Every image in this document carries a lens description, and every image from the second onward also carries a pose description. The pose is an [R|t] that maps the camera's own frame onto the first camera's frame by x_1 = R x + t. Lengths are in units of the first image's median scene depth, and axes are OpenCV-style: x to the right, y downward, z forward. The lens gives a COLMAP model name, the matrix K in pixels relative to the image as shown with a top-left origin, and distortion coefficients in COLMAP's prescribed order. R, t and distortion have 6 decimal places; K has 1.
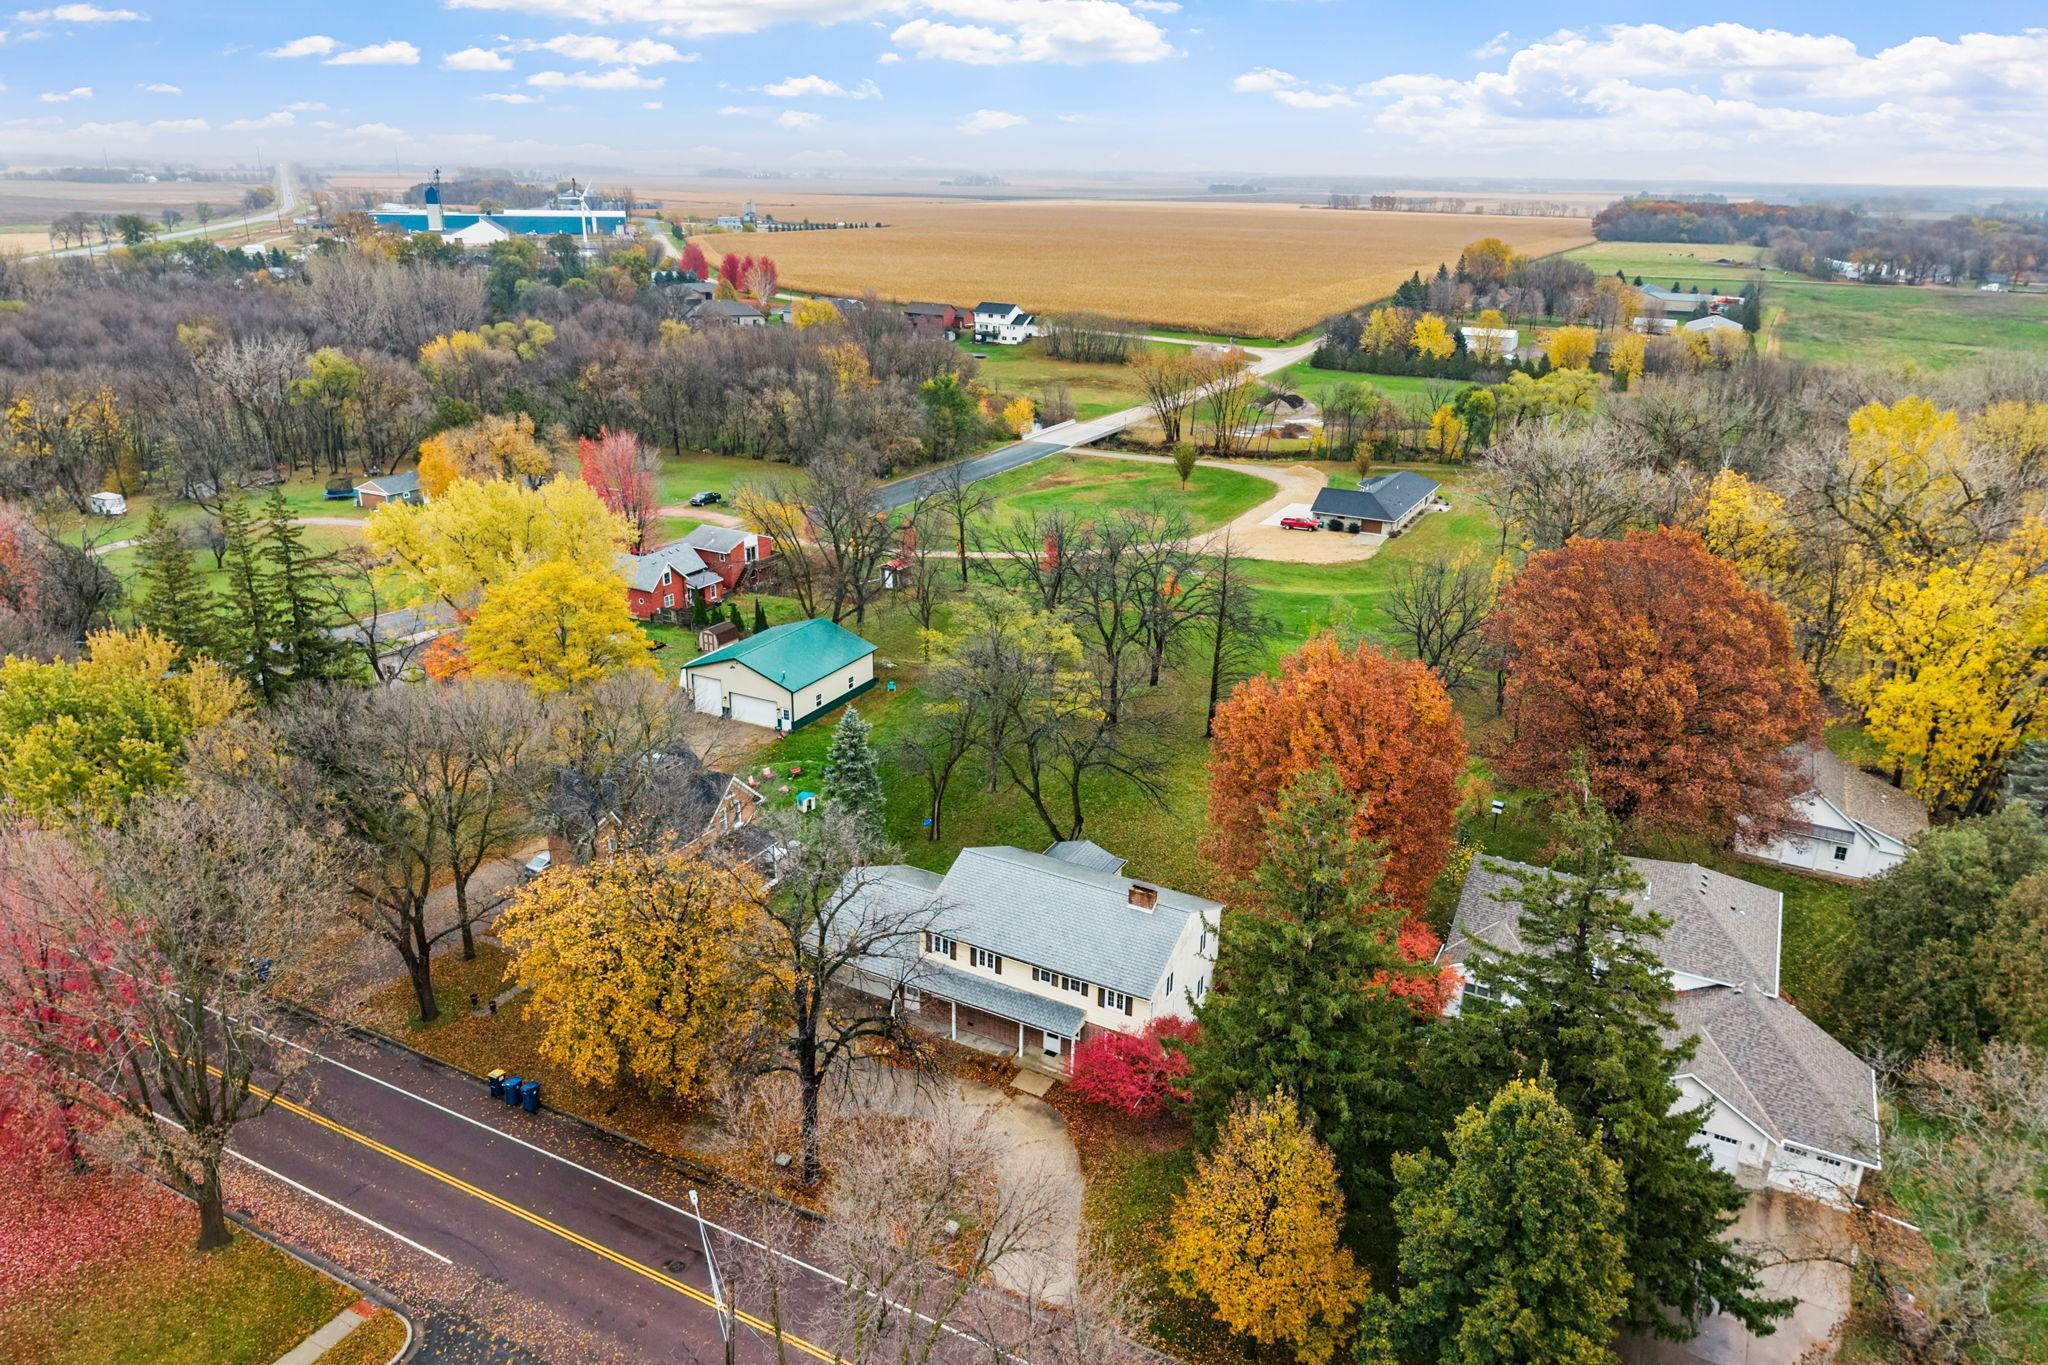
lens RADIAL K [[1371.8, 0, 1024.0], [0, 1371.8, 682.5], [0, 0, 1]] dist [0.048902, -0.052102]
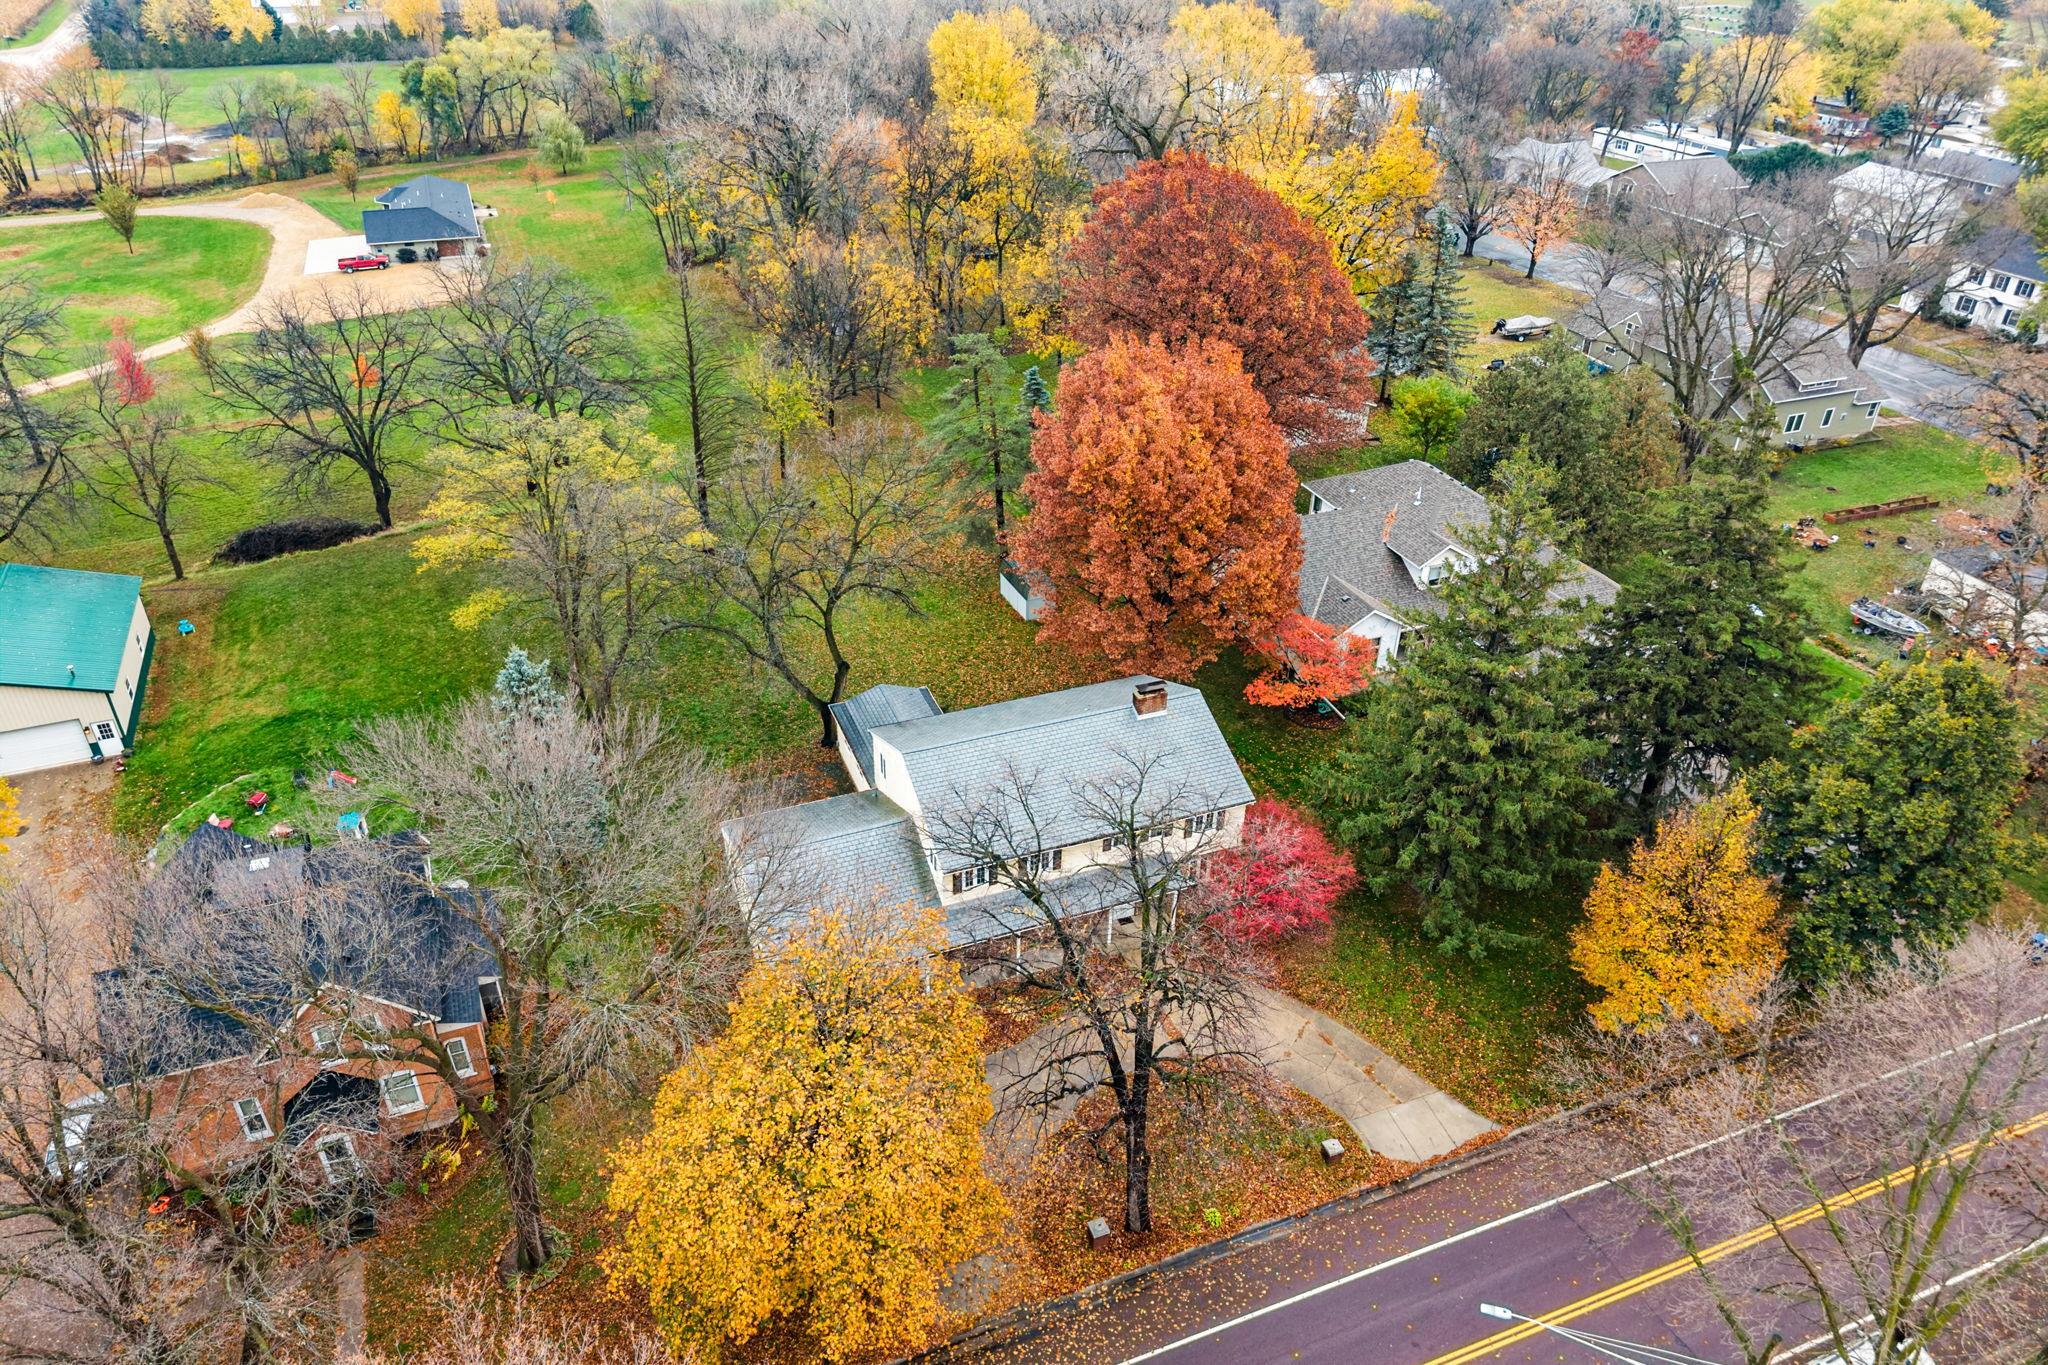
lens RADIAL K [[1364.7, 0, 1064.3], [0, 1364.7, 682.8], [0, 0, 1]] dist [-0.004002, -0.001344]
pose [[0.634700, -0.411966, 0.653789, -0.087418], [0.259744, 0.910553, 0.321598, -0.023700], [-0.727798, -0.034300, 0.684934, 0.088536]]
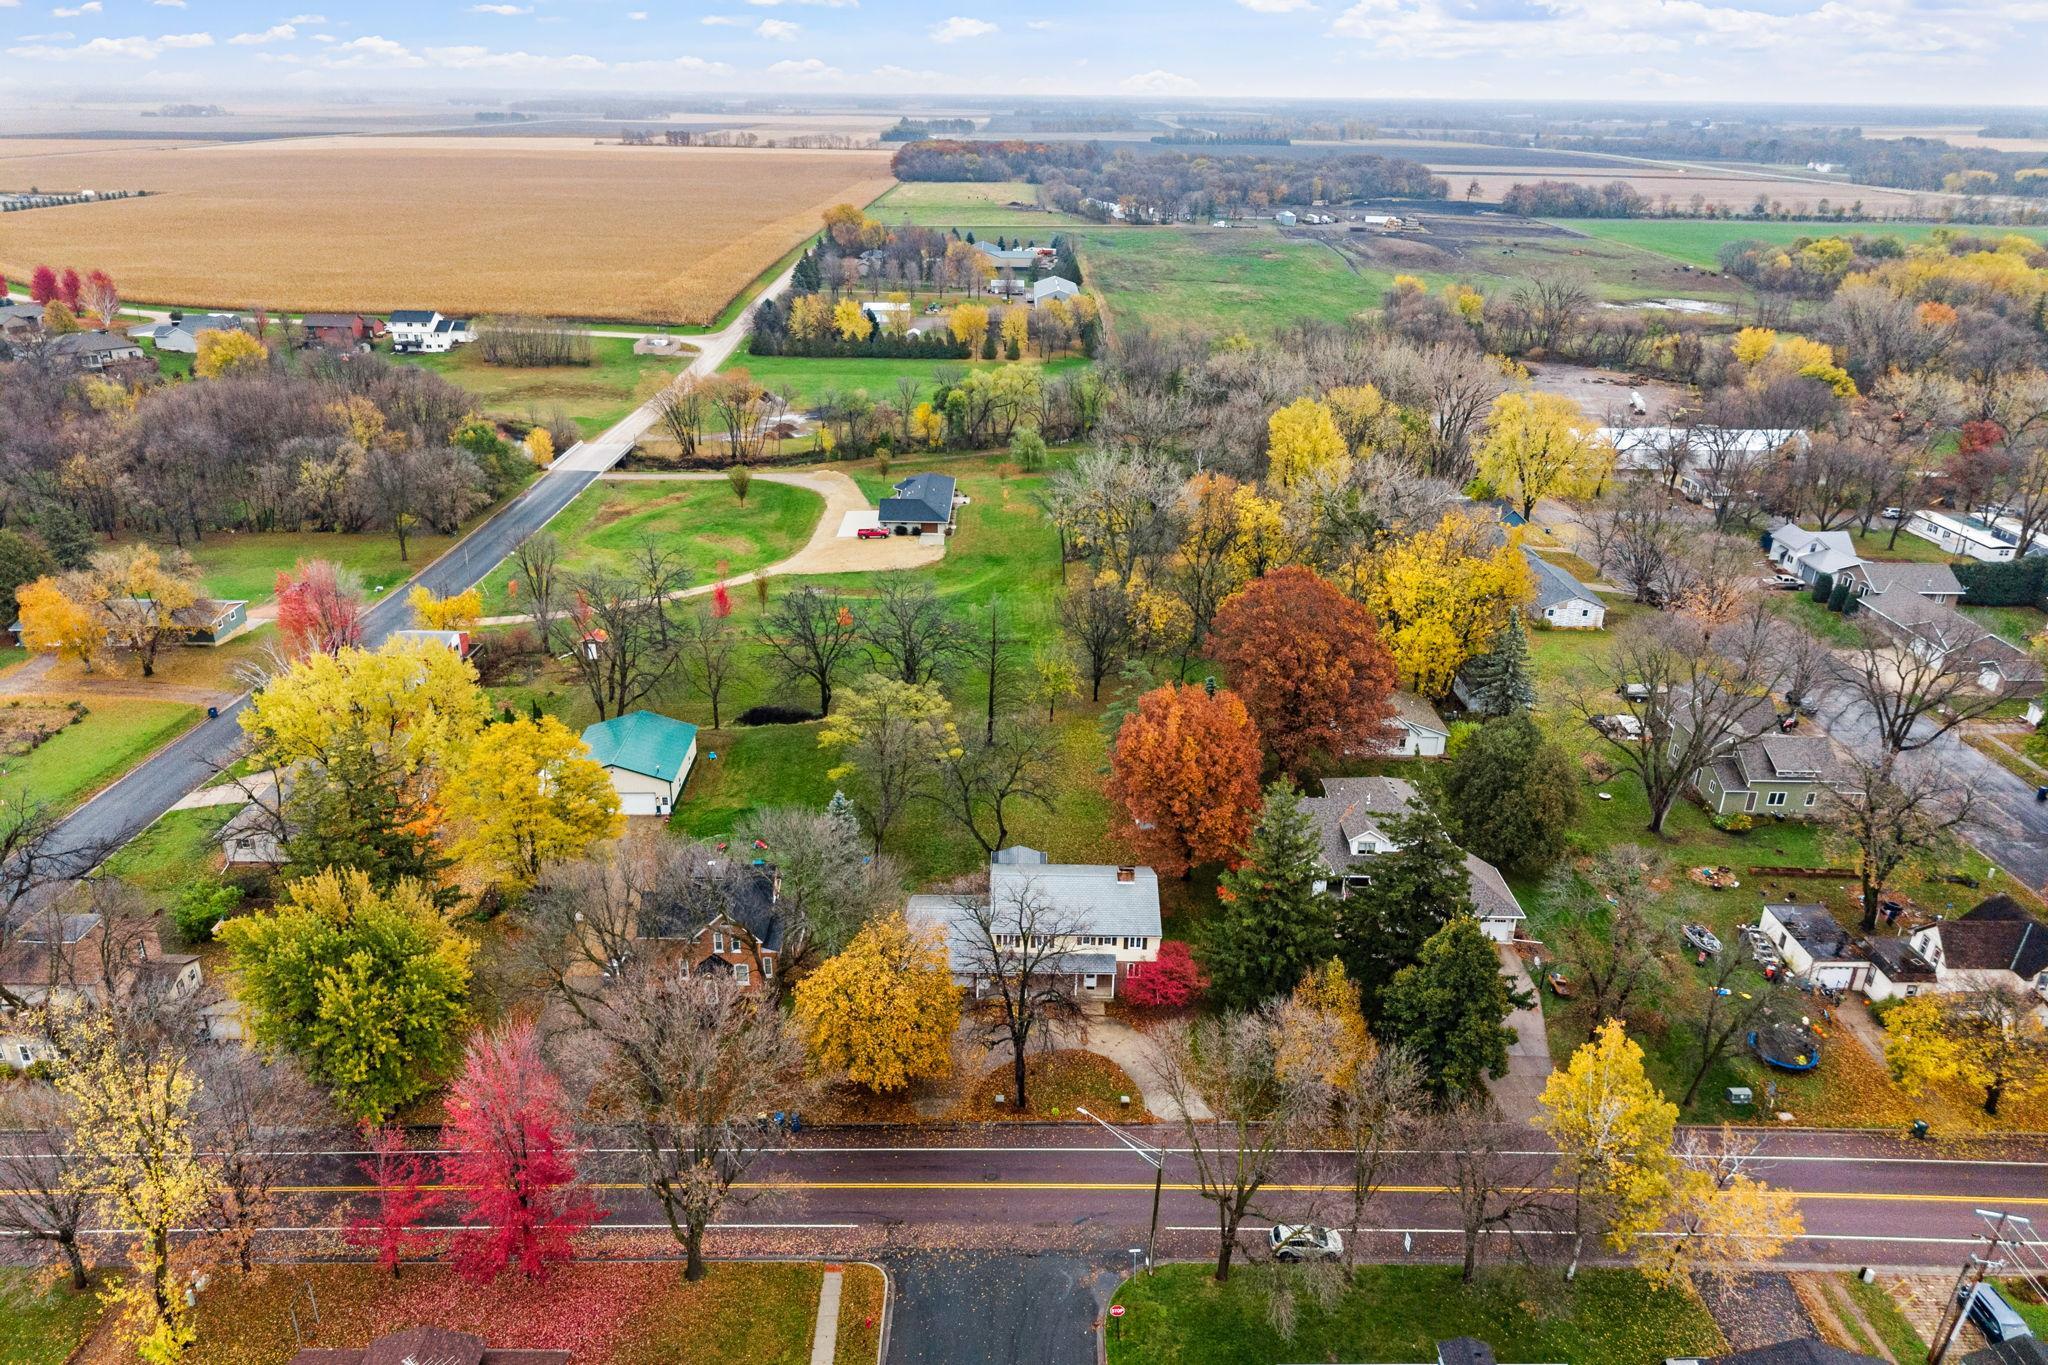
lens RADIAL K [[1371.8, 0, 1024.0], [0, 1371.8, 682.5], [0, 0, 1]] dist [0.048902, -0.052102]
pose [[0.883844, -0.188160, 0.428269, -0.119261], [0.165933, 0.982109, 0.089044, -0.040373], [-0.437362, -0.007637, 0.899253, -0.065916]]
